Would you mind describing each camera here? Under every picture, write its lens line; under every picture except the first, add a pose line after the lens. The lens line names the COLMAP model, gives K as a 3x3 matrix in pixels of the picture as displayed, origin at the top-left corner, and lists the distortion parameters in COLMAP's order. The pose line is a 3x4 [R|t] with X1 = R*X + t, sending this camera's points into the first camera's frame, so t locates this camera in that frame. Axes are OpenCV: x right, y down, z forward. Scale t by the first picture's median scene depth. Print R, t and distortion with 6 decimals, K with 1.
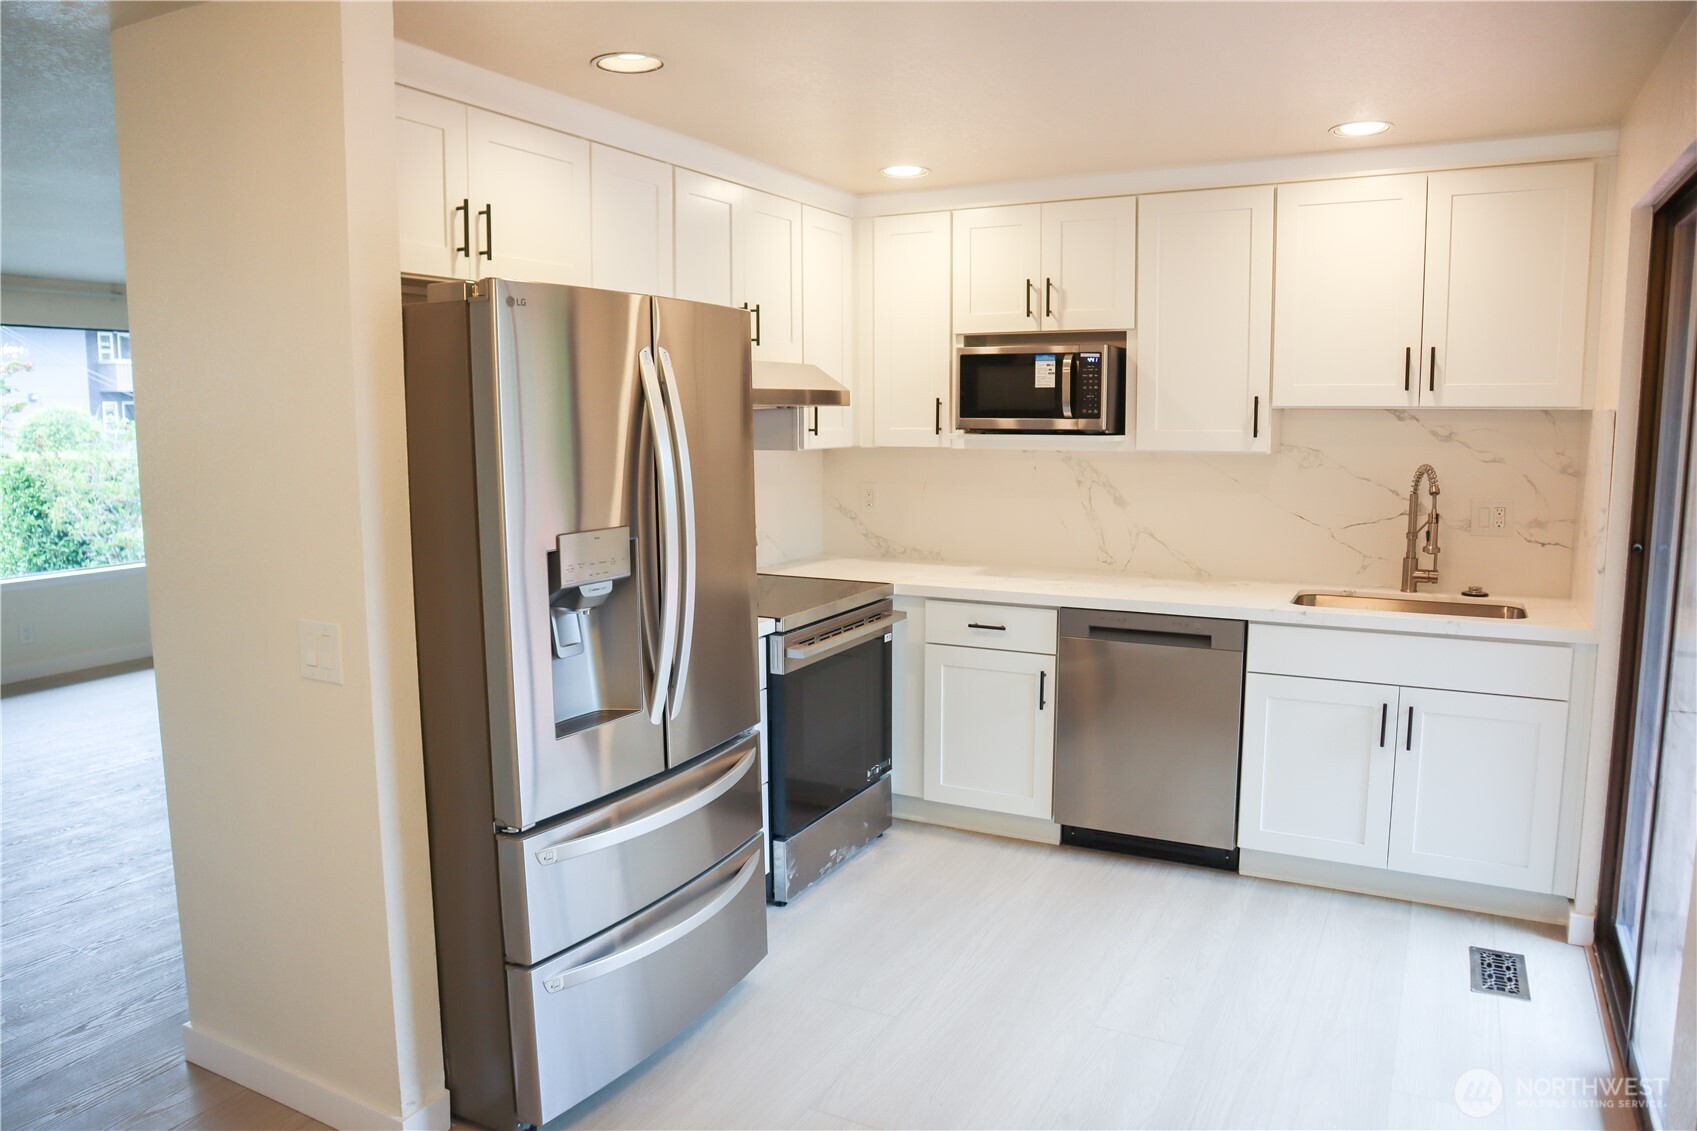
lens RADIAL K [[1194.5, 0, 842.4], [0, 1194.5, 575.5], [0, 0, 1]] dist [-0.085096, 0.009278]
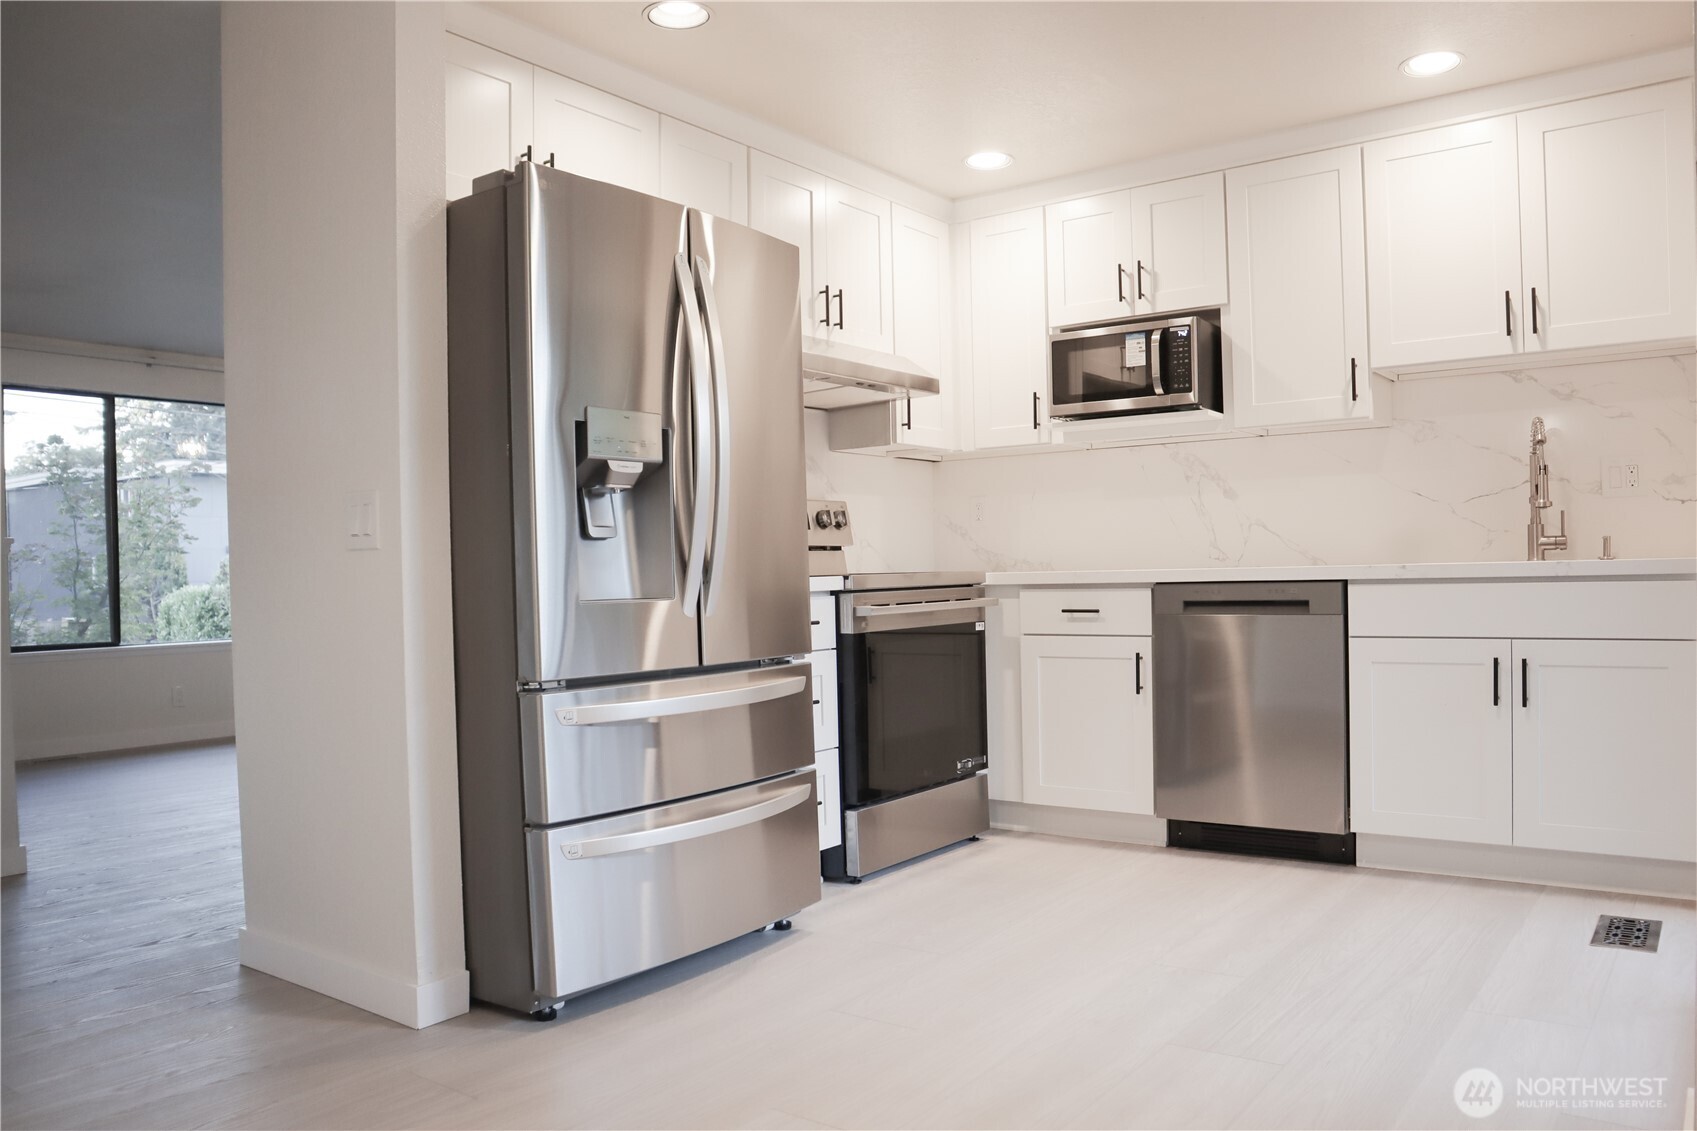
lens RADIAL K [[1267.5, 0, 851.3], [0, 1267.5, 562.8], [0, 0, 1]] dist [-0.076612, 0.000343]
pose [[0.989648, -0.012668, -0.142955, 0.087620], [-0.005045, 0.992410, -0.122867, 0.135600], [0.143426, 0.122316, 0.982073, -0.033680]]
